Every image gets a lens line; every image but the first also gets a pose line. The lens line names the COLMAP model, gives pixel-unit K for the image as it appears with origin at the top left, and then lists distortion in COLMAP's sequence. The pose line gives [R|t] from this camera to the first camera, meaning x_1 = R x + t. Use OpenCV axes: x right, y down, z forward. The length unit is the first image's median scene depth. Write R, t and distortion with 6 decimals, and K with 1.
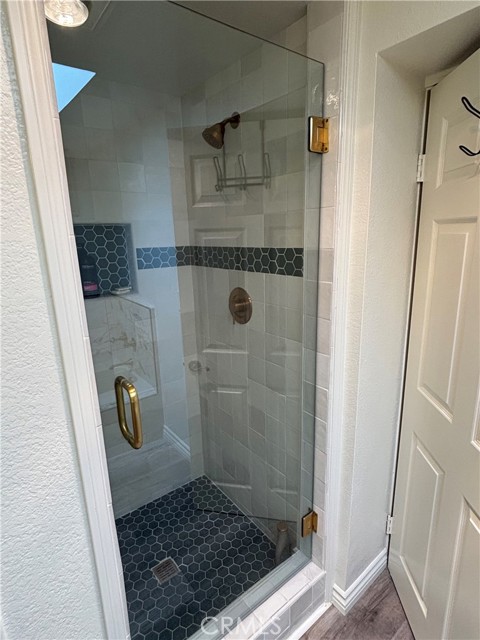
lens RADIAL K [[348.4, 0, 240.0], [0, 348.4, 320.0], [0, 0, 1]] dist [0.030355, -0.029128]
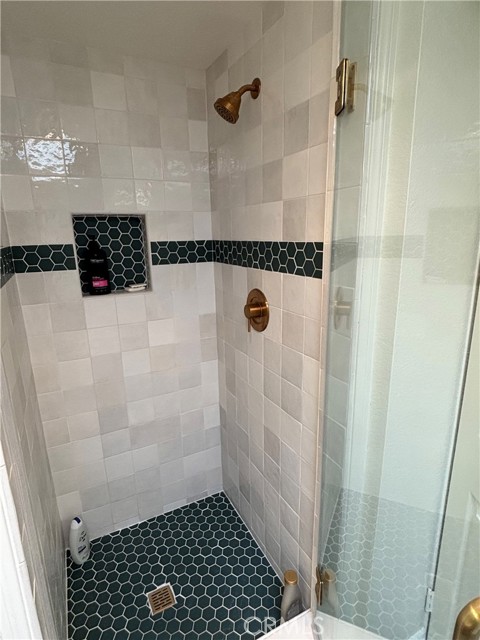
lens RADIAL K [[347.9, 0, 240.5], [0, 347.9, 320.7], [0, 0, 1]] dist [0.003587, 0.001491]
pose [[0.983244, 0.051840, -0.174766, 0.110748], [-0.050428, 0.998649, 0.012509, -0.024248], [0.175179, -0.003487, 0.984530, 0.156690]]
